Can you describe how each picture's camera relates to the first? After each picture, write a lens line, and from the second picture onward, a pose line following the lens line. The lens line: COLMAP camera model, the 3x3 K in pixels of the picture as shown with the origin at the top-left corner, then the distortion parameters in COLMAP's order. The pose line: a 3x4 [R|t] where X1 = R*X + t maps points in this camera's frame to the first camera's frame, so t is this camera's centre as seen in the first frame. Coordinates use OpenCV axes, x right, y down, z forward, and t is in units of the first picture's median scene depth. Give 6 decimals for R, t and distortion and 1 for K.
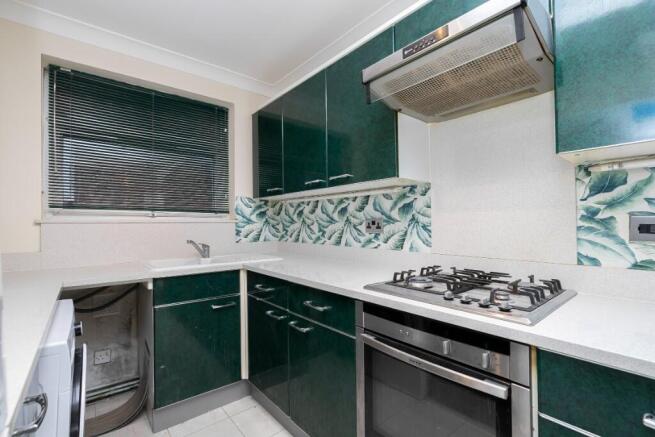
lens RADIAL K [[303.6, 0, 316.7], [0, 303.6, 215.8], [0, 0, 1]] dist [-0.001470, -0.000125]
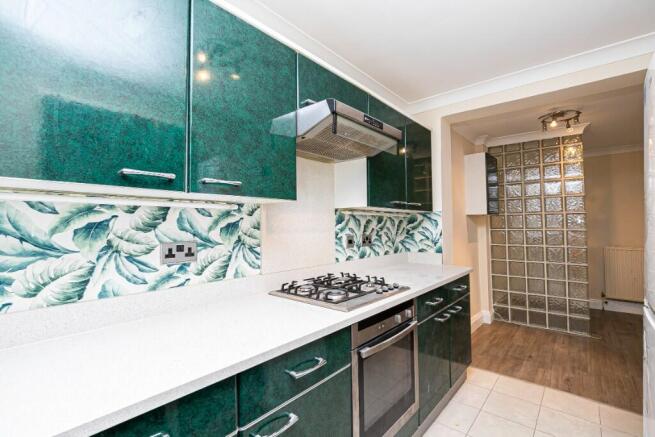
lens RADIAL K [[303.6, 0, 316.7], [0, 303.6, 215.8], [0, 0, 1]] dist [-0.001470, -0.000125]
pose [[-0.158414, 0.036158, 0.986711, -0.835502], [-0.008846, 0.999237, -0.038037, -0.045965], [-0.987333, -0.014754, -0.157973, 1.237709]]
